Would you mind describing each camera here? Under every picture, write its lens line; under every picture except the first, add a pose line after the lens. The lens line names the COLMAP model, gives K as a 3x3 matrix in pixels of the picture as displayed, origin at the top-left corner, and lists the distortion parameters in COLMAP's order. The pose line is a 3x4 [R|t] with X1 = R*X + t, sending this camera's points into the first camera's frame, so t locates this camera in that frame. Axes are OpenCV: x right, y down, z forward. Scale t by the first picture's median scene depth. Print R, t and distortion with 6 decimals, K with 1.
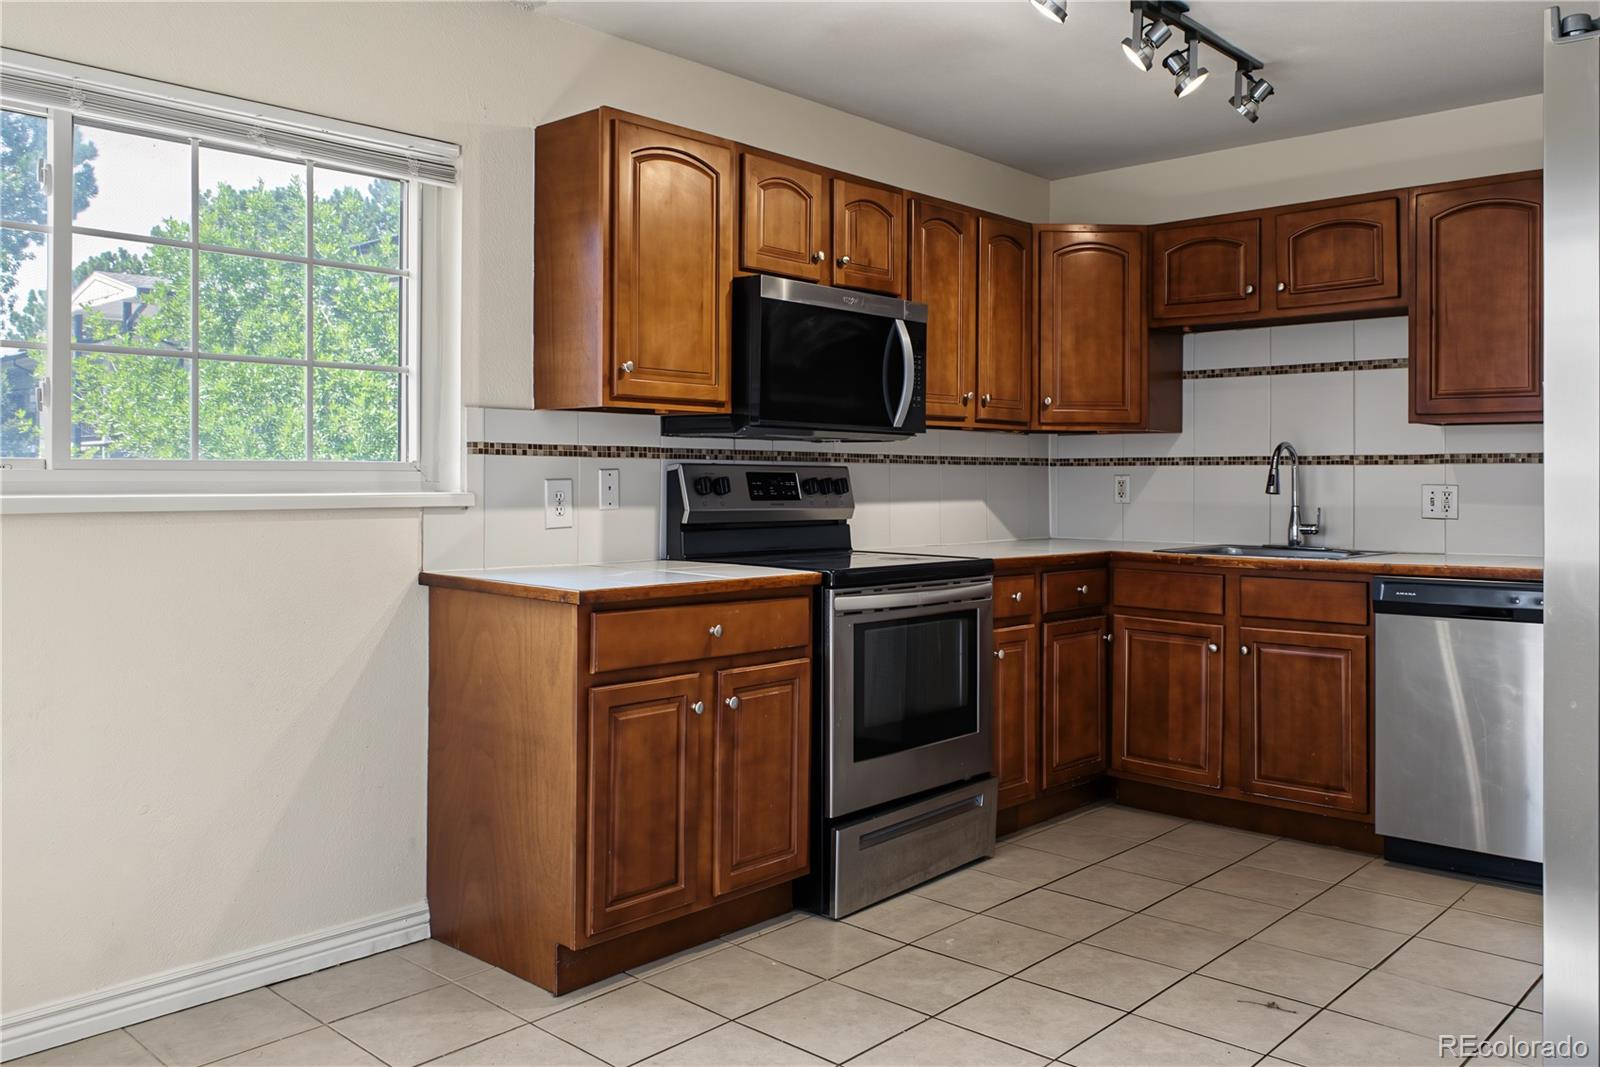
lens RADIAL K [[1261.1, 0, 800.5], [0, 1261.1, 478.4], [0, 0, 1]] dist [-0.000457, -0.009098]
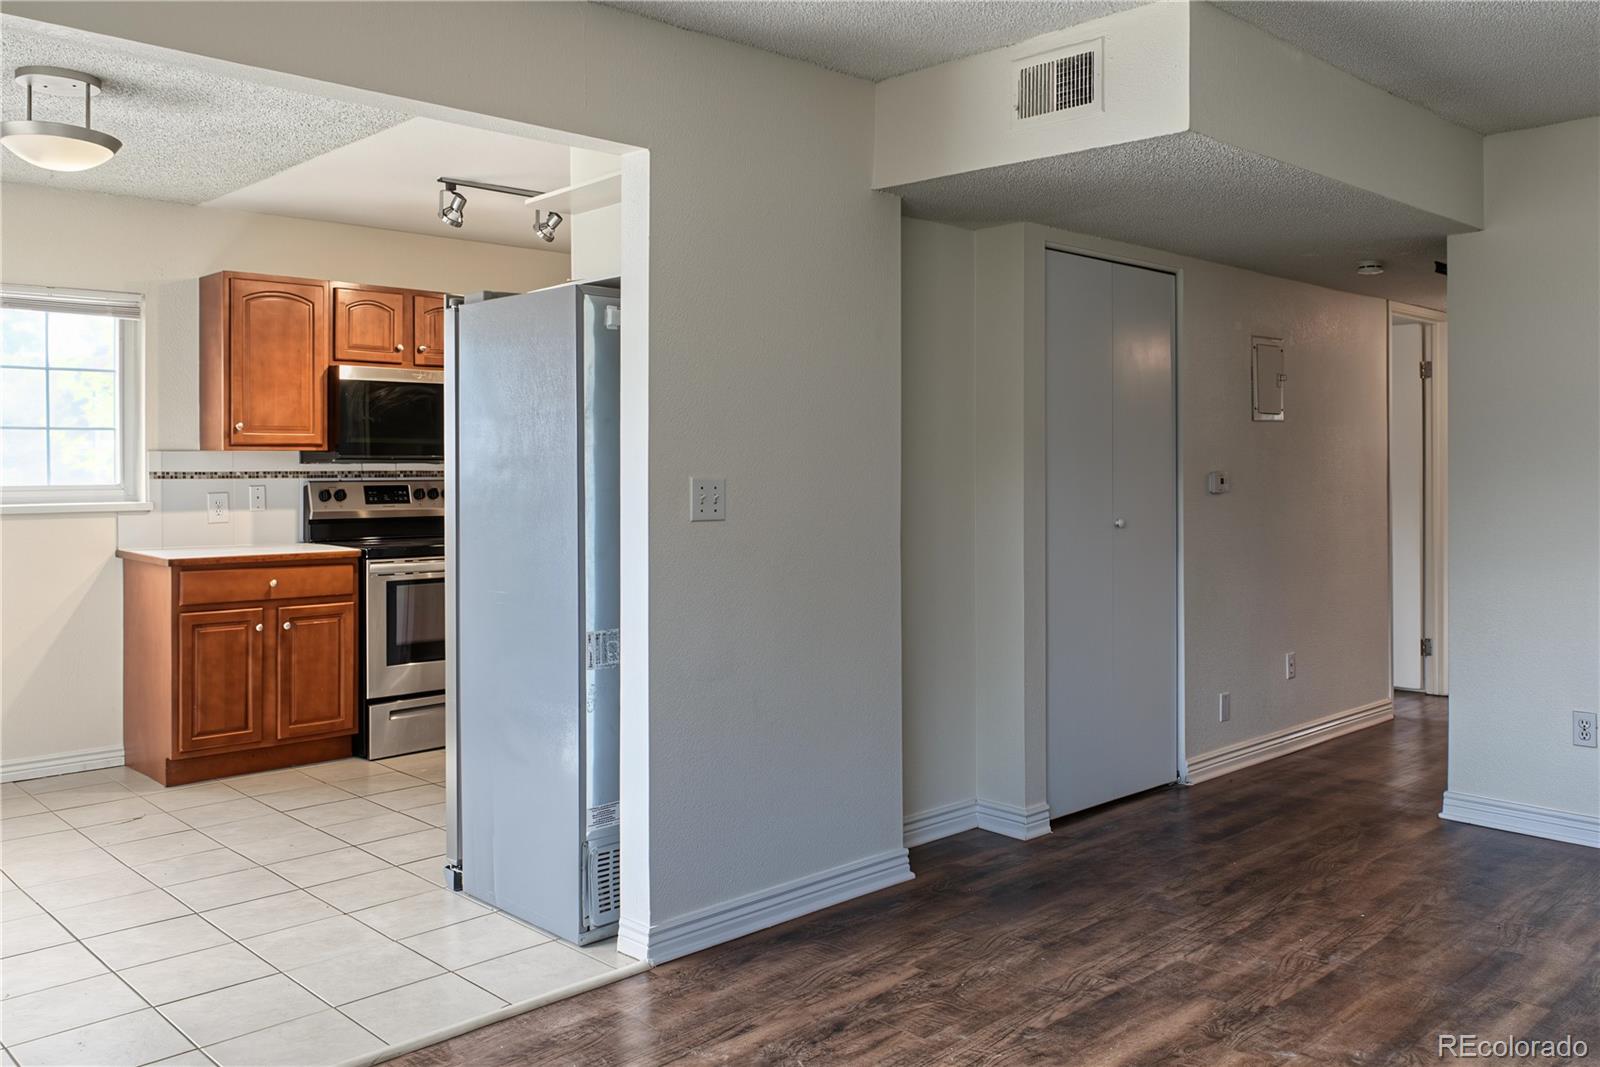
lens RADIAL K [[1297.5, 0, 801.6], [0, 1297.5, 474.7], [0, 0, 1]] dist [-0.005175, -0.002325]
pose [[0.998034, -0.005630, -0.062413, 0.564154], [0.006169, 0.999945, 0.008449, -0.027444], [0.062362, -0.008817, 0.998015, -0.527030]]
